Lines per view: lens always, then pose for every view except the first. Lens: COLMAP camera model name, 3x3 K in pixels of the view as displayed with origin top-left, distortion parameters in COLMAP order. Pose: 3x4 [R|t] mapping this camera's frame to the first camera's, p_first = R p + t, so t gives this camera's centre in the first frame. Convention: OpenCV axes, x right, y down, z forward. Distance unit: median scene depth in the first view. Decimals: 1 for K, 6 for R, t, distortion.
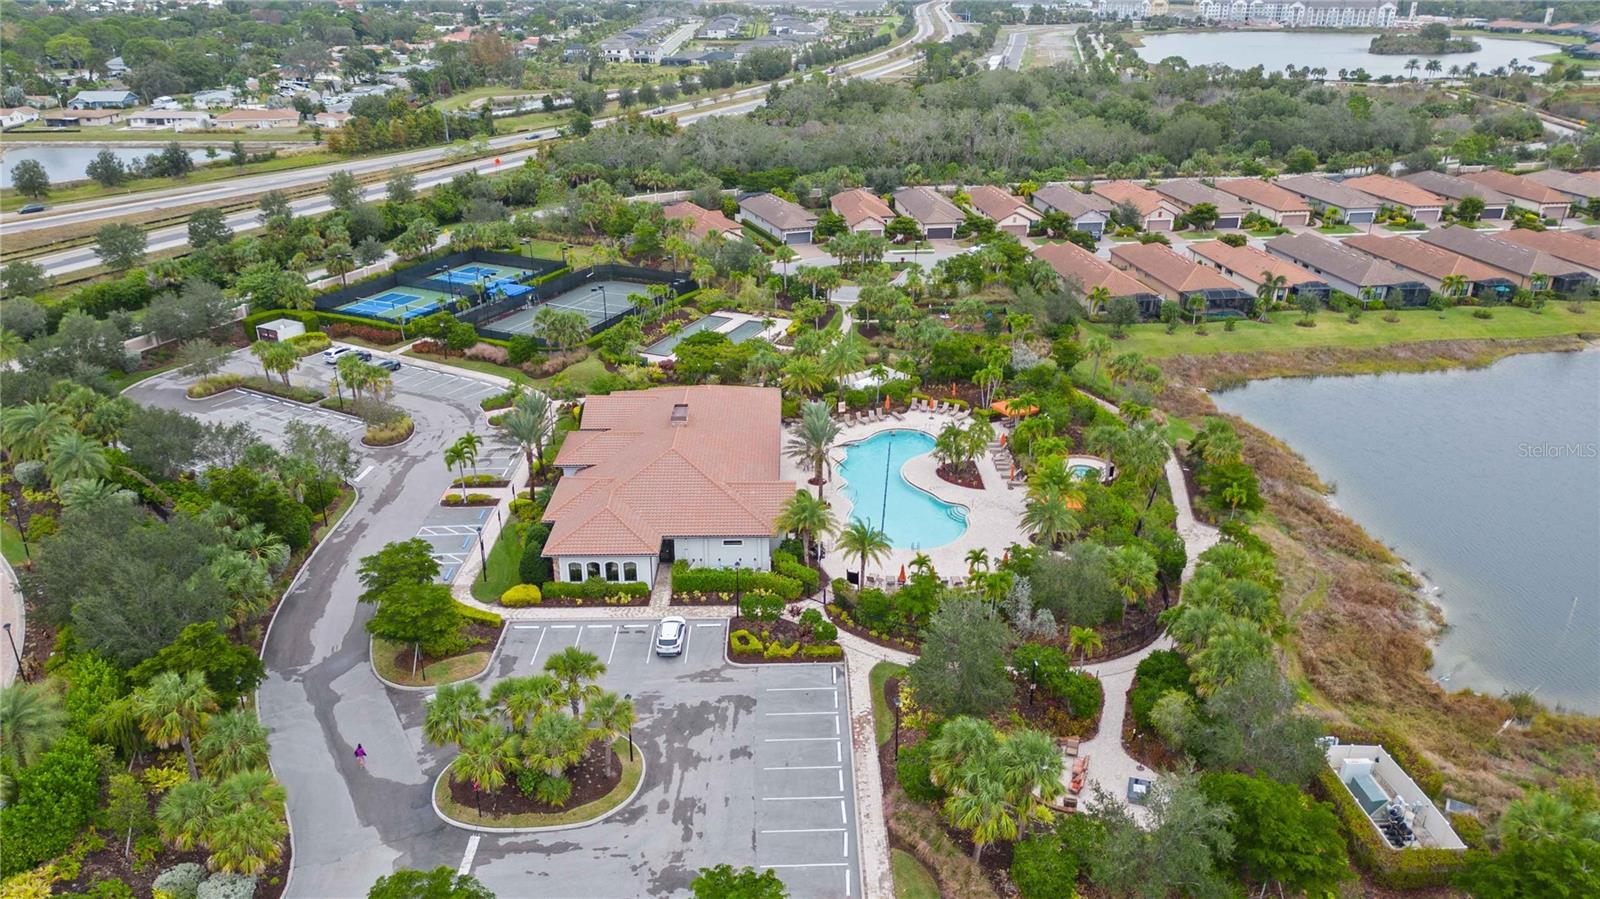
lens RADIAL K [[1116.5, 0, 800.0], [0, 1116.5, 449.5], [0, 0, 1]] dist [0.058360, -0.051786]
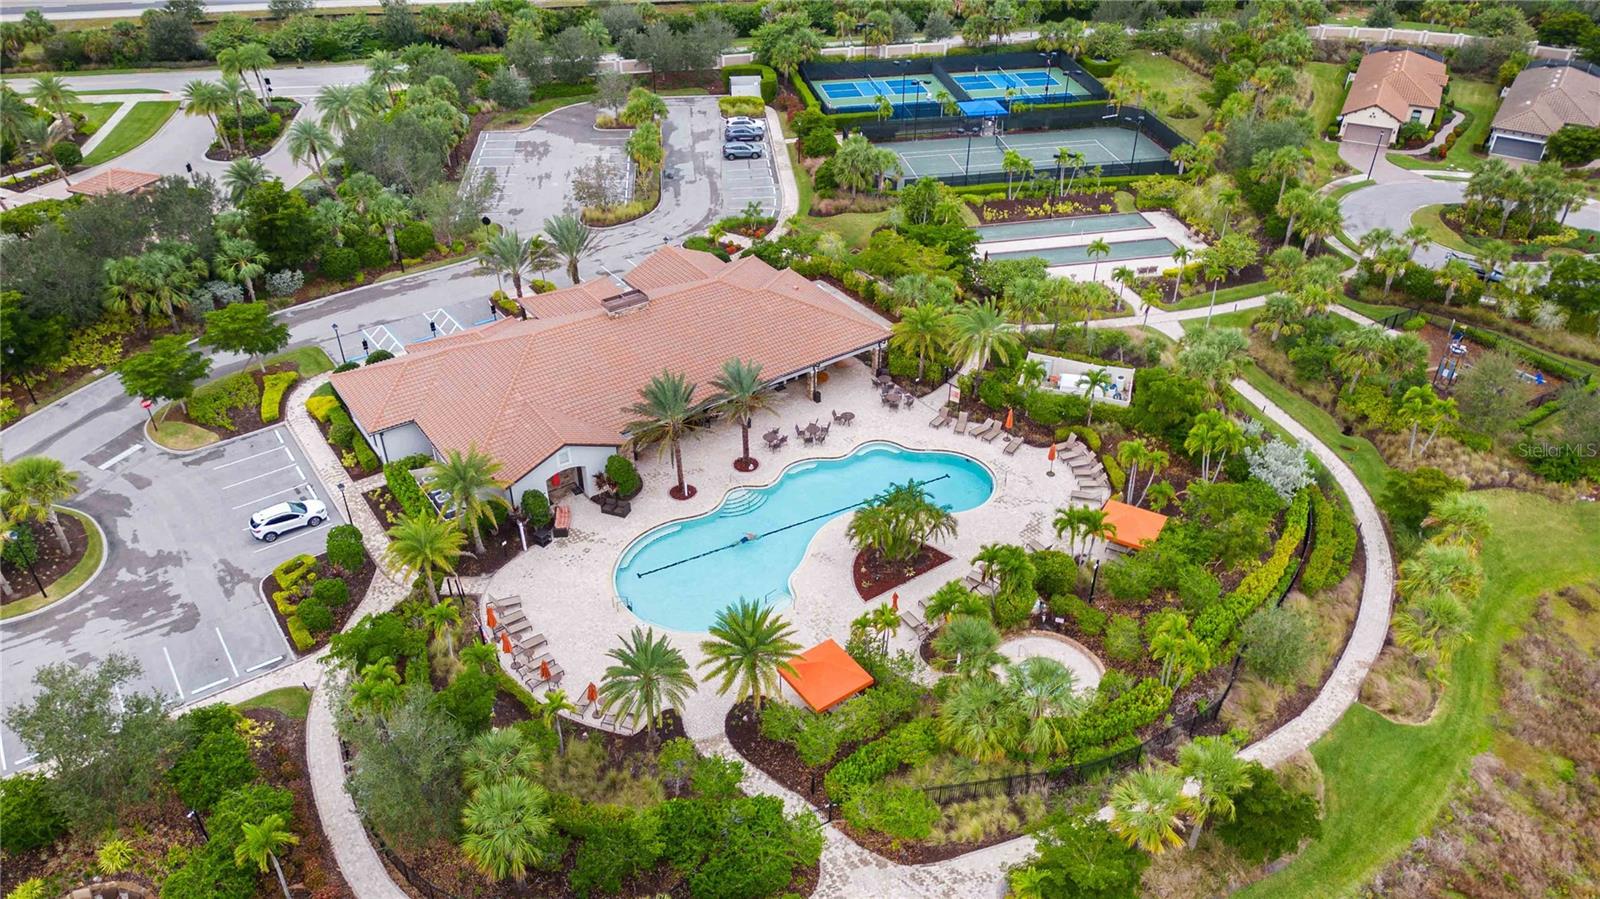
lens RADIAL K [[1116.5, 0, 800.0], [0, 1116.5, 449.5], [0, 0, 1]] dist [0.058360, -0.051786]
pose [[0.567847, 0.464664, -0.679439, 0.400548], [-0.323576, 0.884988, 0.334806, -0.178687], [0.756867, 0.029732, 0.652892, 0.427530]]
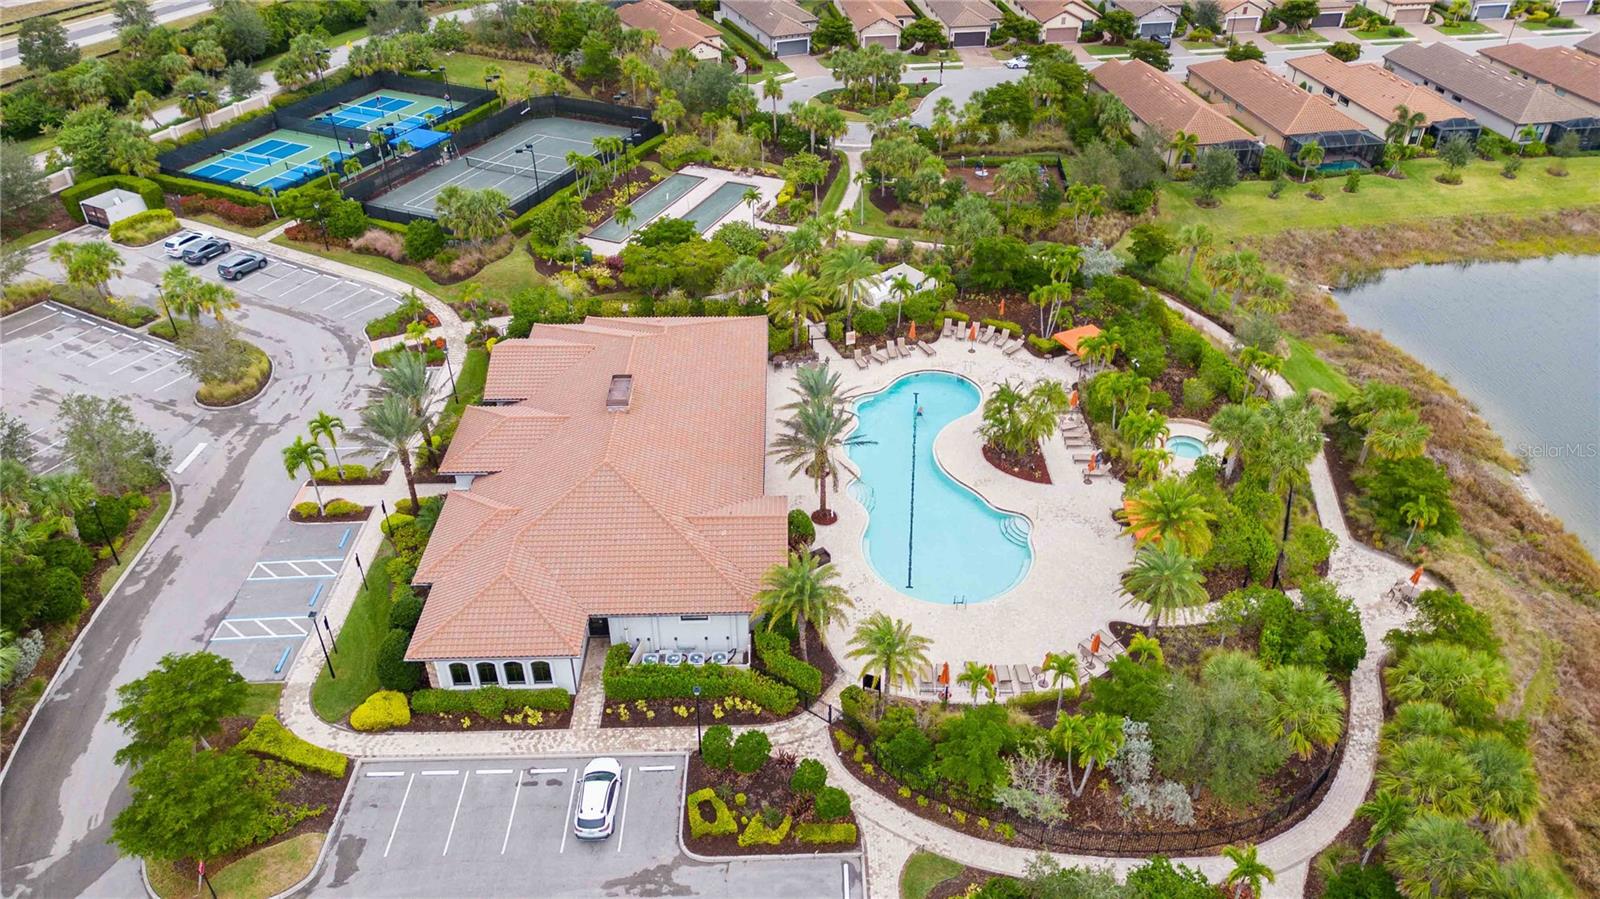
lens RADIAL K [[1119.1, 0, 800.0], [0, 1119.1, 449.5], [0, 0, 1]] dist [0.040019, -0.026986]
pose [[0.999972, -0.007424, -0.000739, 0.003482], [0.007423, 0.980022, 0.198752, -0.098413], [-0.000751, -0.198752, 0.980050, 0.228368]]
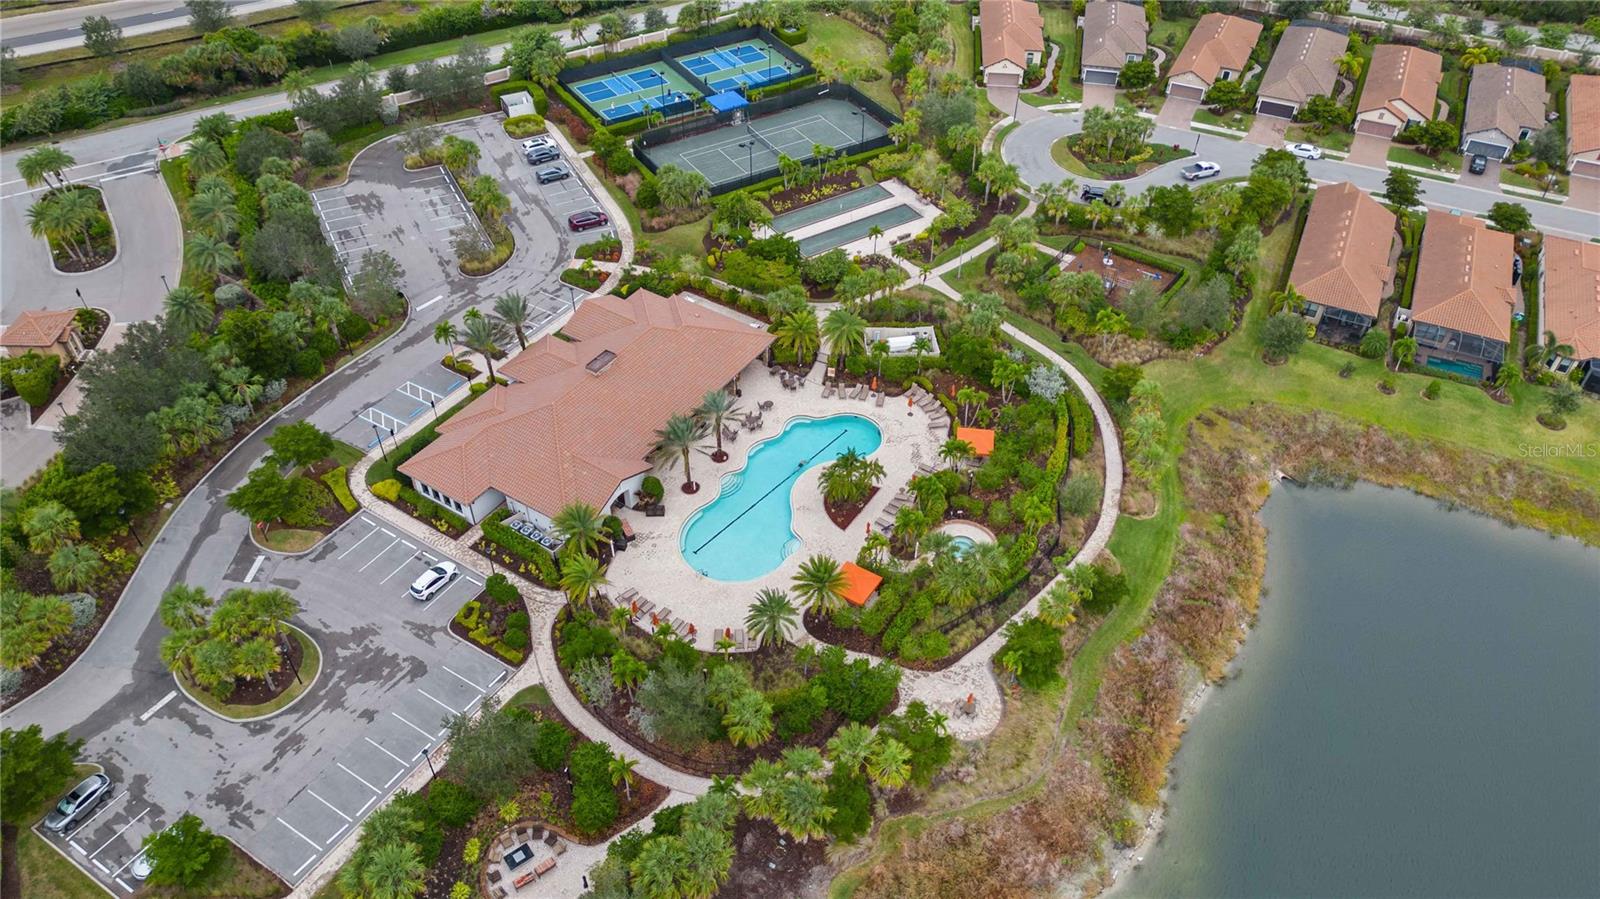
lens RADIAL K [[1116.5, 0, 800.0], [0, 1116.5, 449.5], [0, 0, 1]] dist [0.058360, -0.051786]
pose [[0.834199, 0.376979, -0.402490, 0.383269], [-0.224456, 0.898772, 0.376600, -0.299184], [0.503718, -0.223818, 0.834371, 0.126856]]
